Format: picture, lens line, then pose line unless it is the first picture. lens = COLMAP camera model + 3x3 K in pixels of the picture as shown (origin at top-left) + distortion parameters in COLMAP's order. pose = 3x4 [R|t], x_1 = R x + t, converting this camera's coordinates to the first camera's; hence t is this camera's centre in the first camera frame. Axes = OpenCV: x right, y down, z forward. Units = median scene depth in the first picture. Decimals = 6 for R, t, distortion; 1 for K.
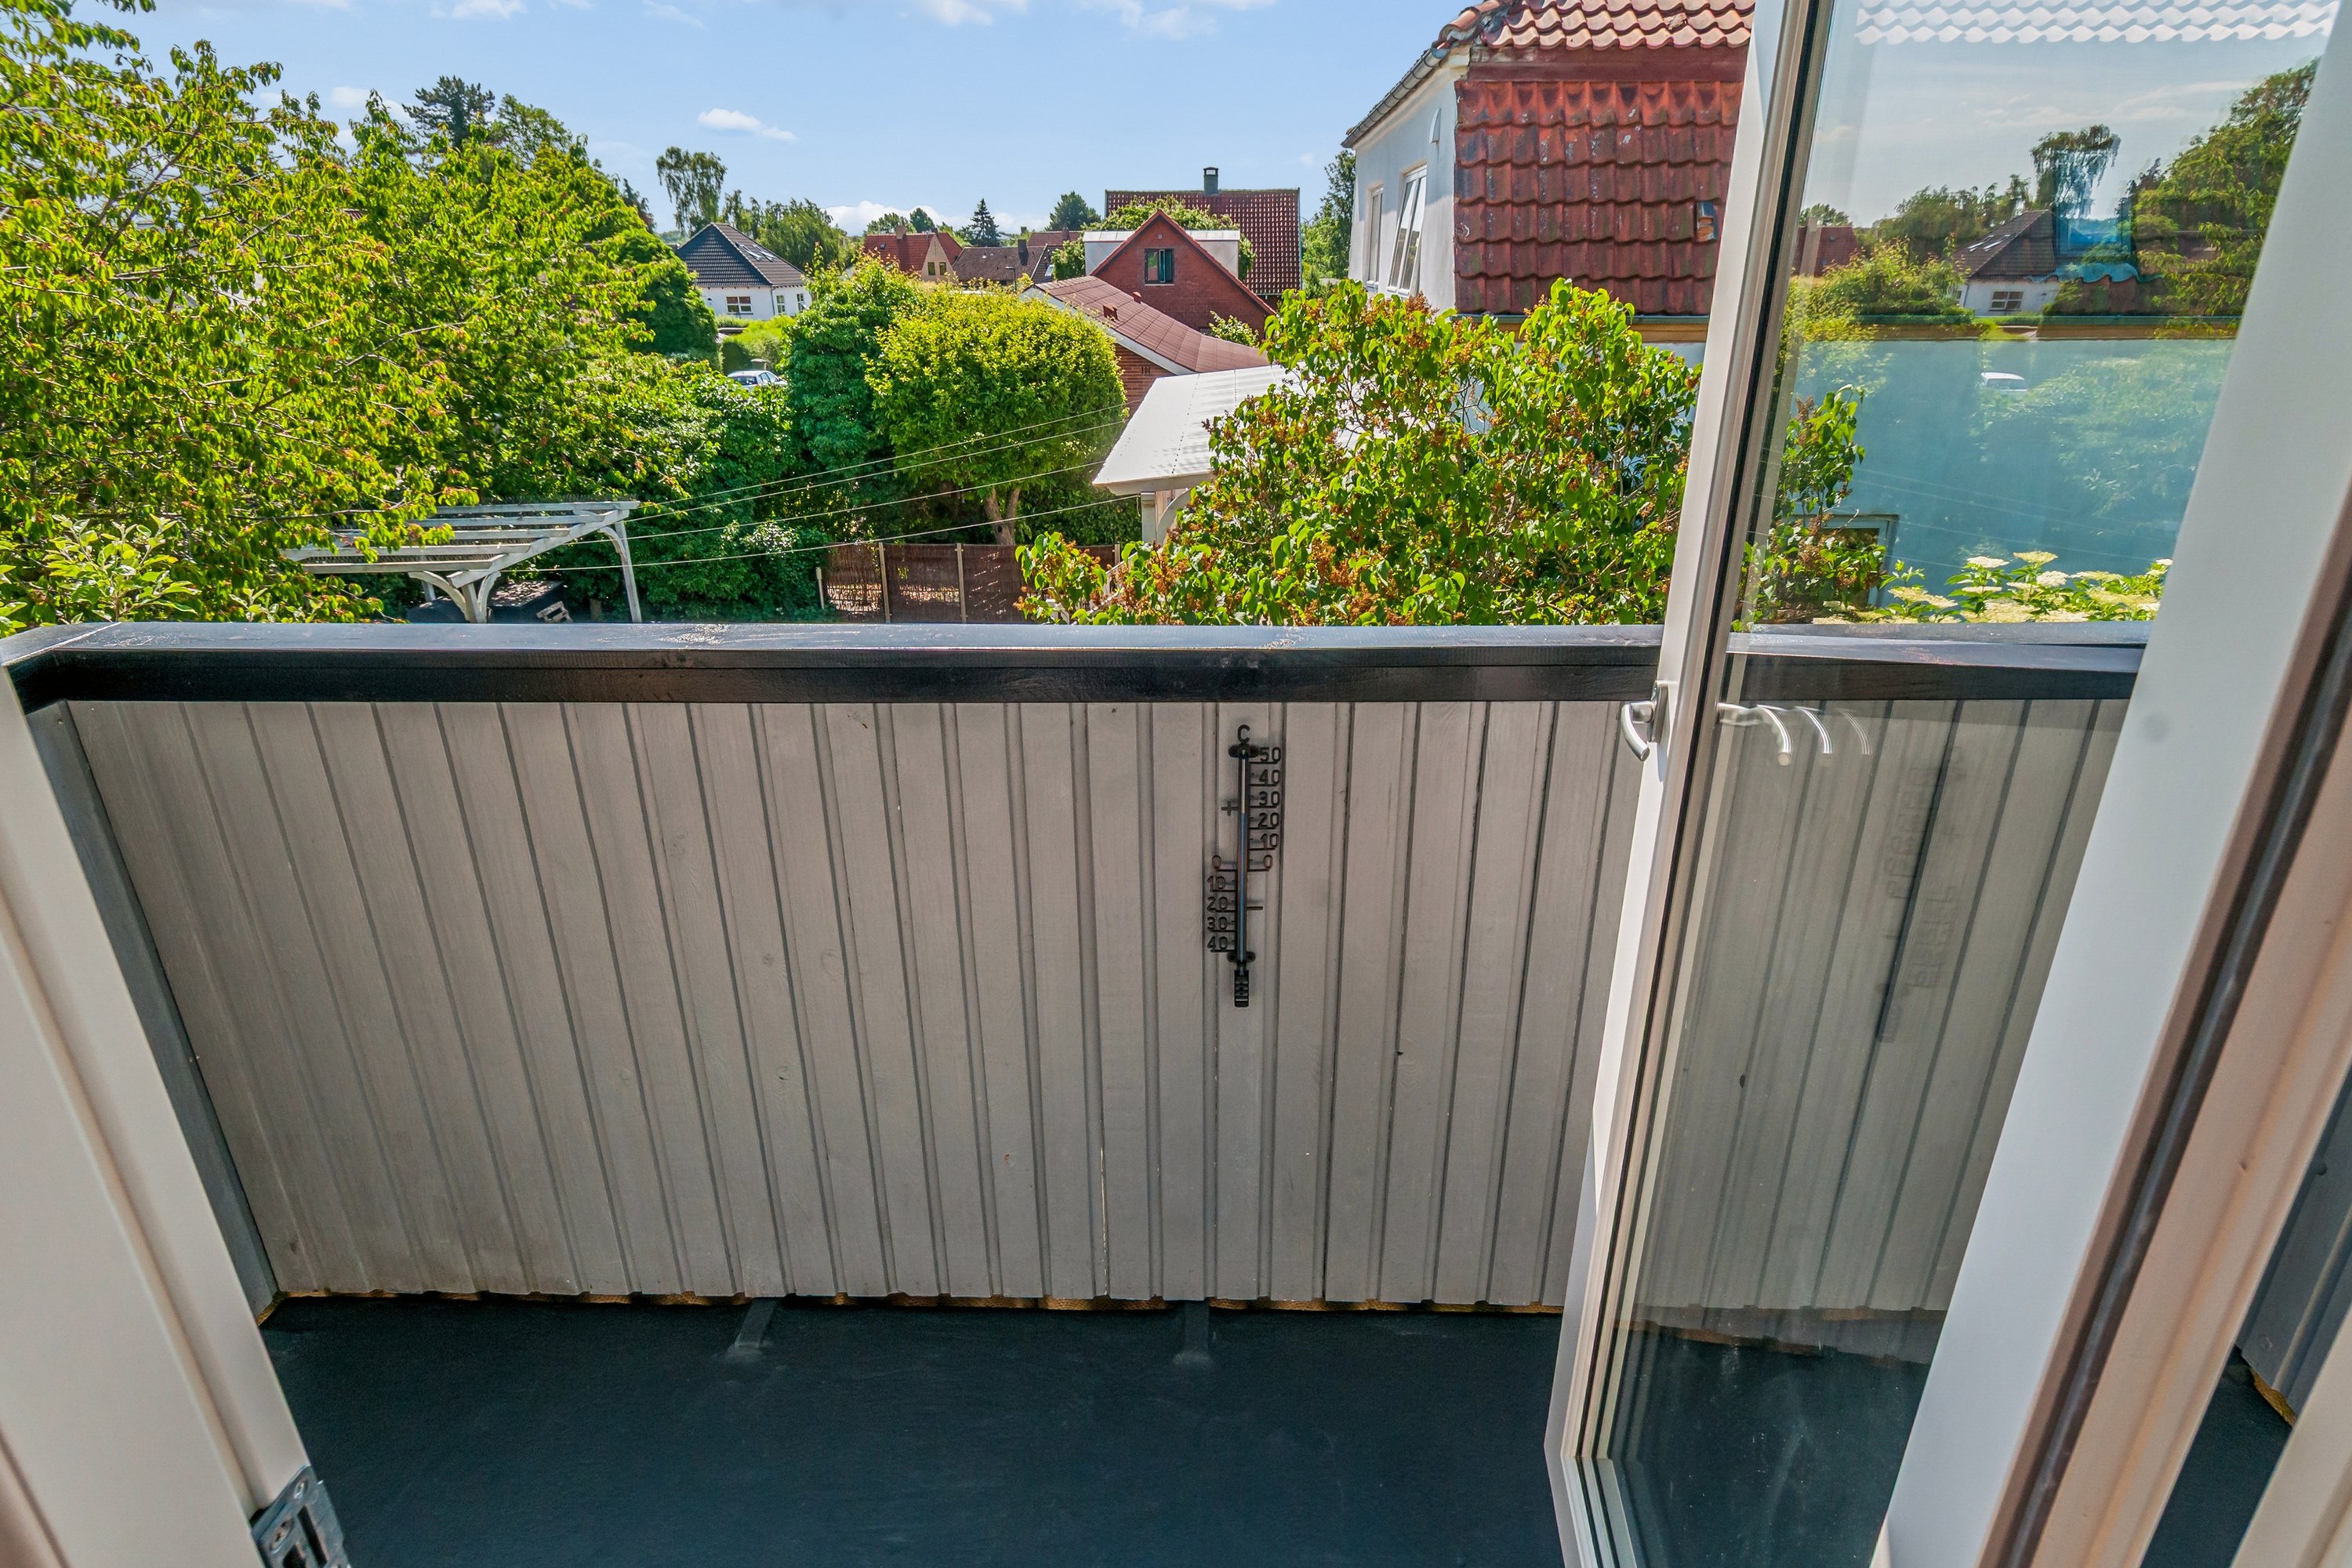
lens RADIAL K [[1281.4, 0, 1182.6], [0, 1281.4, 806.5], [0, 0, 1]] dist [0.017654, -0.001105]
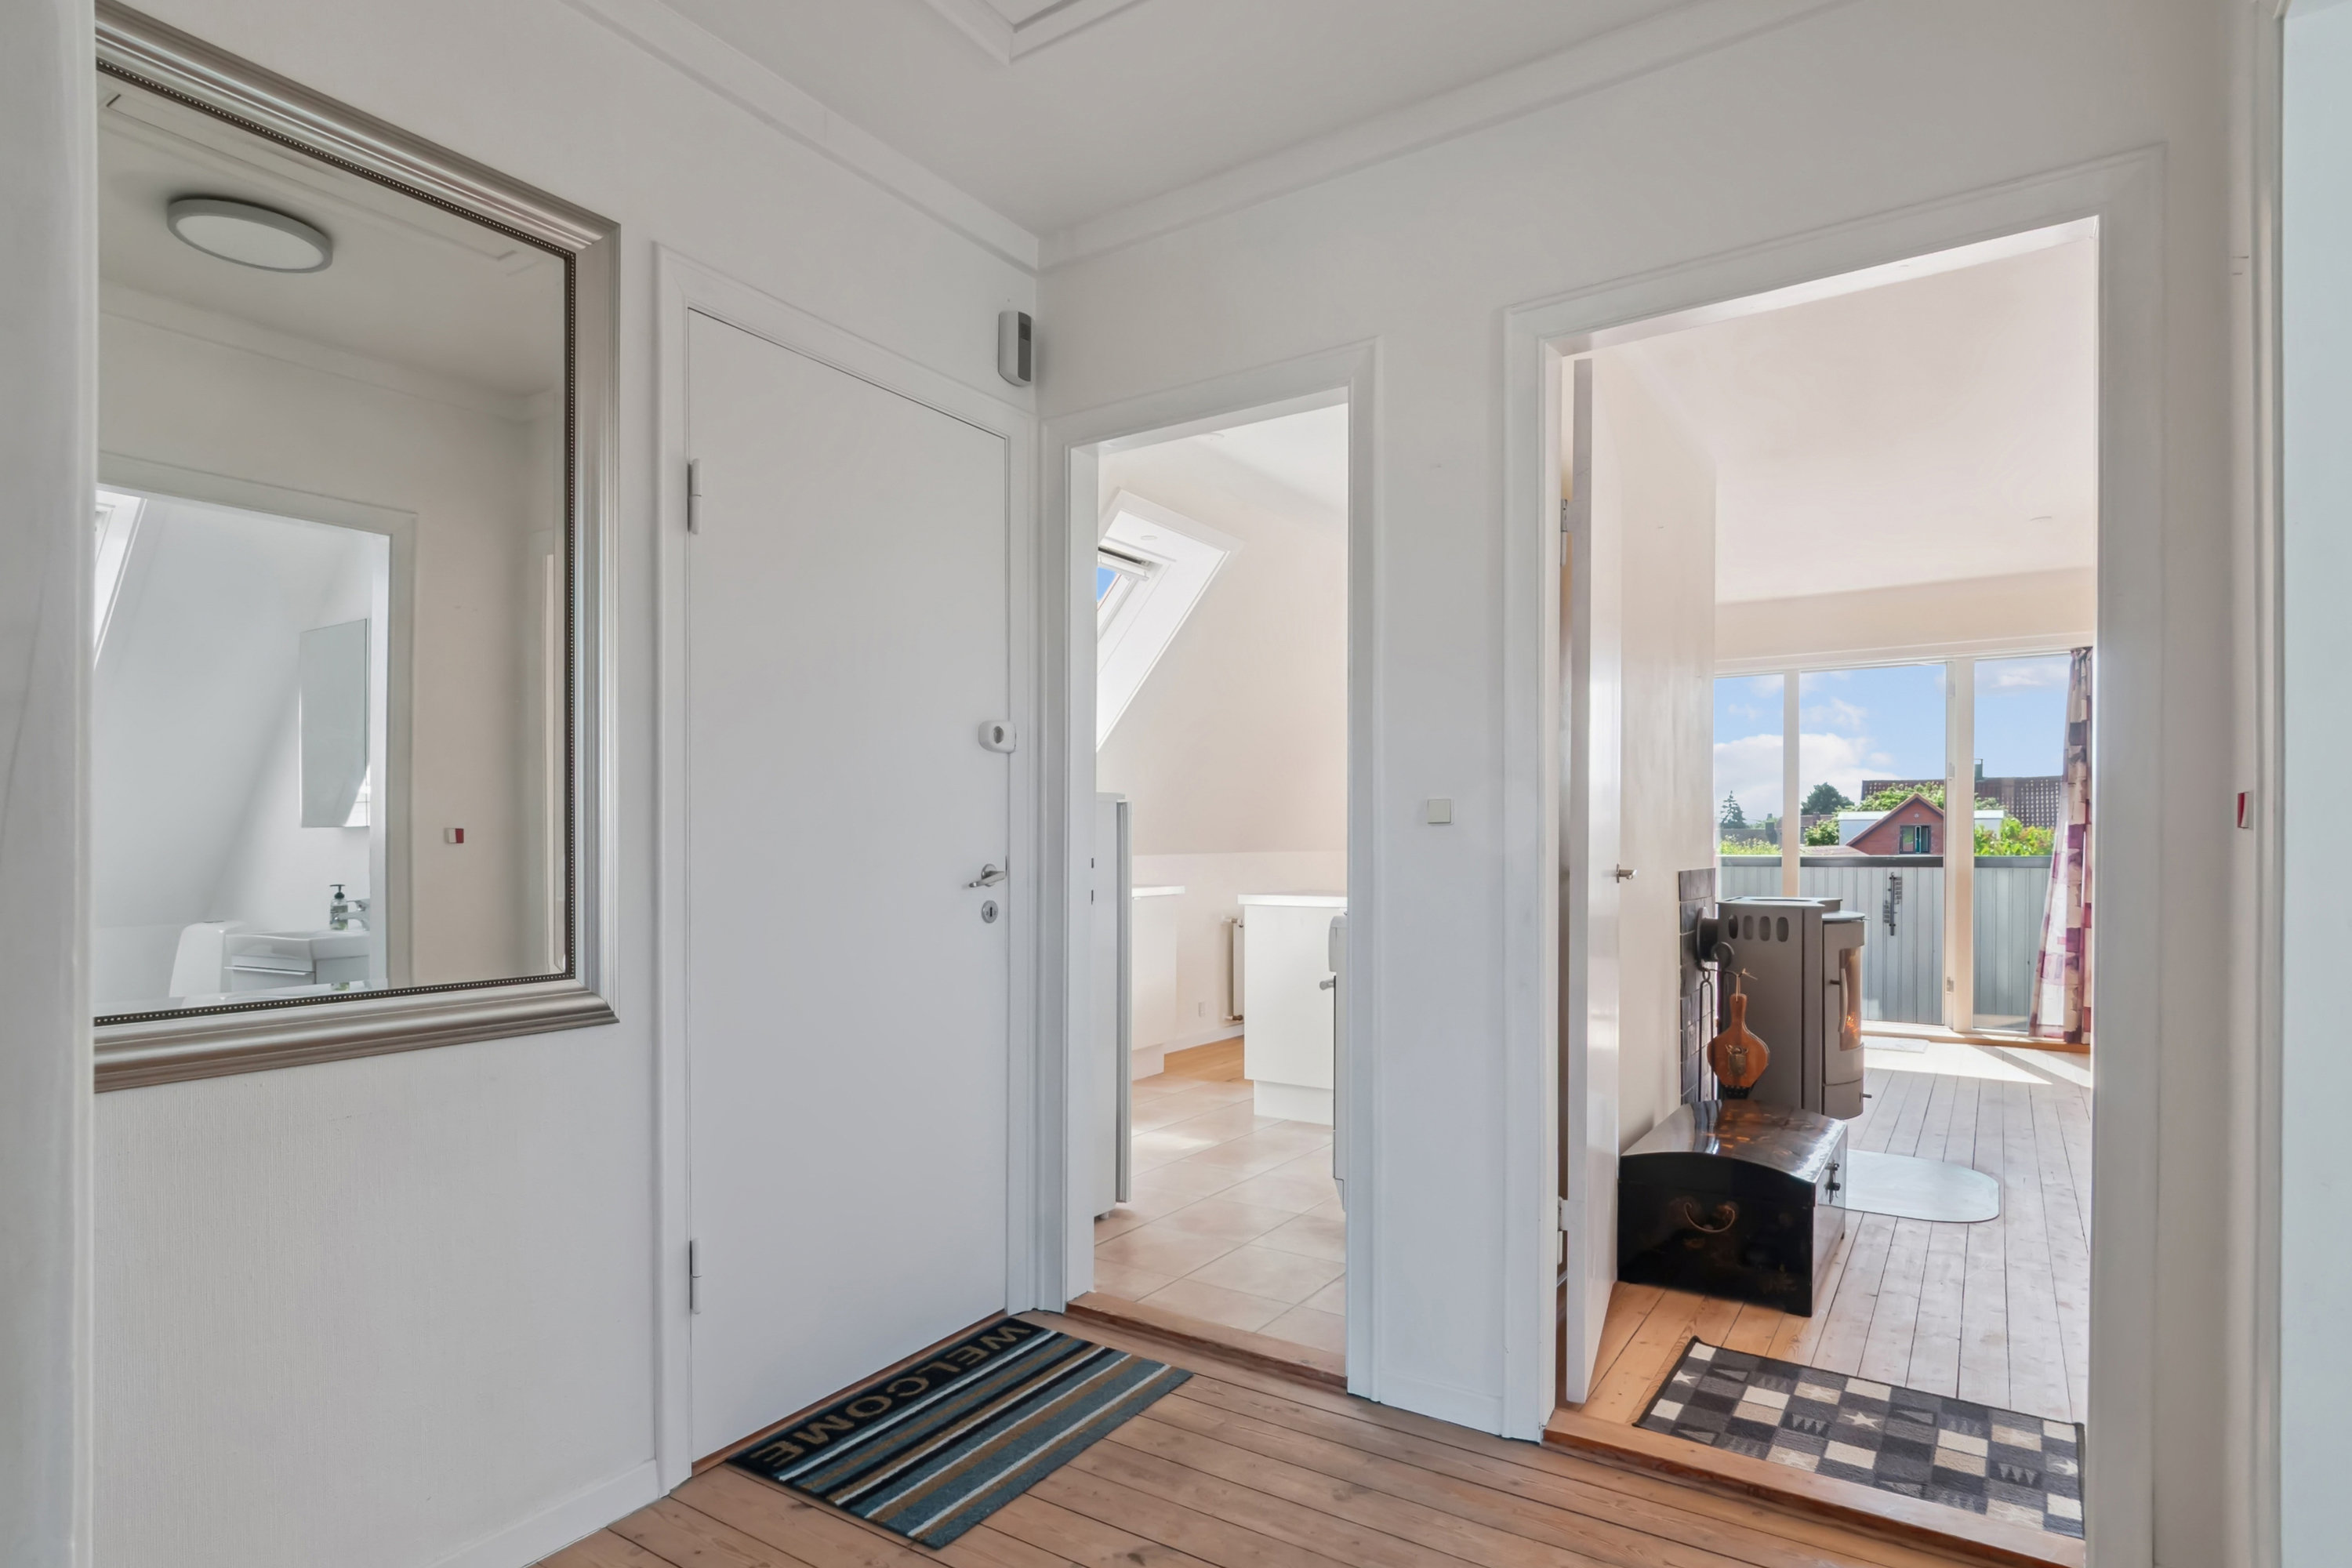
lens RADIAL K [[1253.2, 0, 1177.7], [0, 1253.2, 845.9], [0, 0, 1]] dist [0.002508, -0.000480]
pose [[0.851191, 0.011114, -0.524738, 0.010694], [-0.213328, 0.920793, -0.326544, 0.090804], [0.479546, 0.389892, 0.786142, -0.188841]]
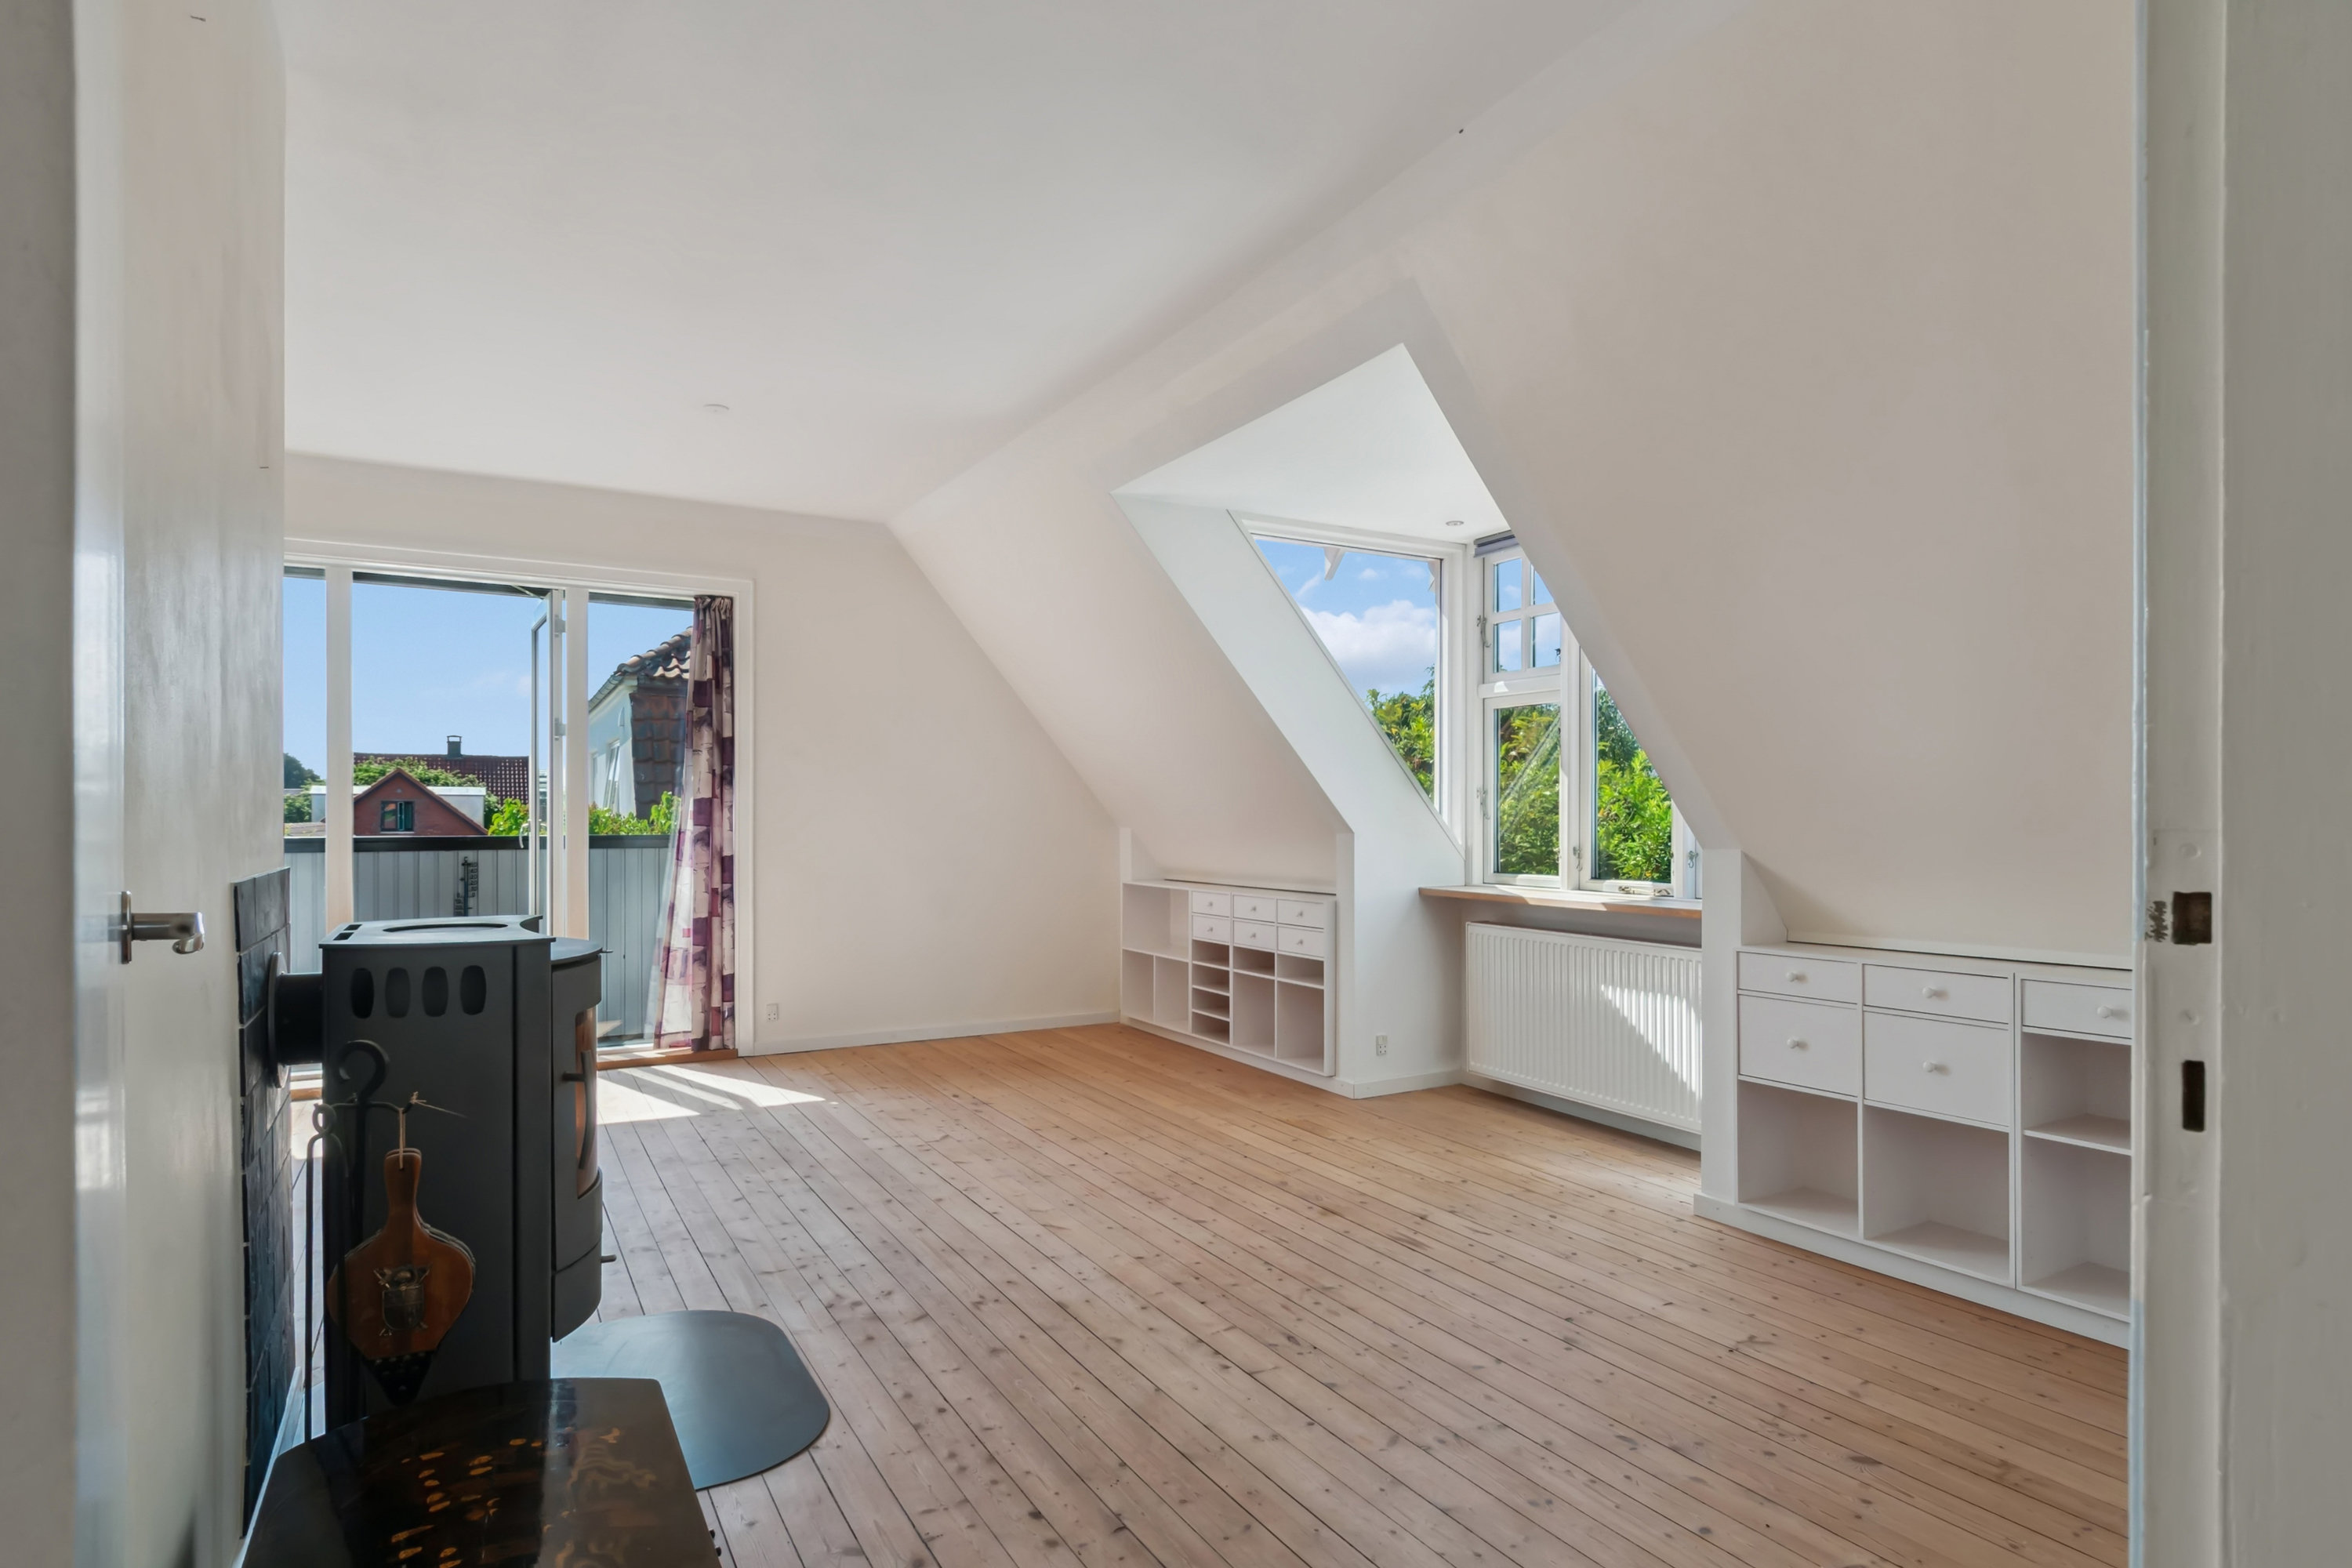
lens RADIAL K [[1240.8, 0, 1172.8], [0, 1240.8, 824.2], [0, 0, 1]] dist [0.010659, -0.001429]
pose [[0.855922, 0.007641, 0.517049, -0.003179], [0.194853, 0.921422, -0.336175, 0.069284], [-0.478989, 0.388488, 0.787176, -0.138096]]
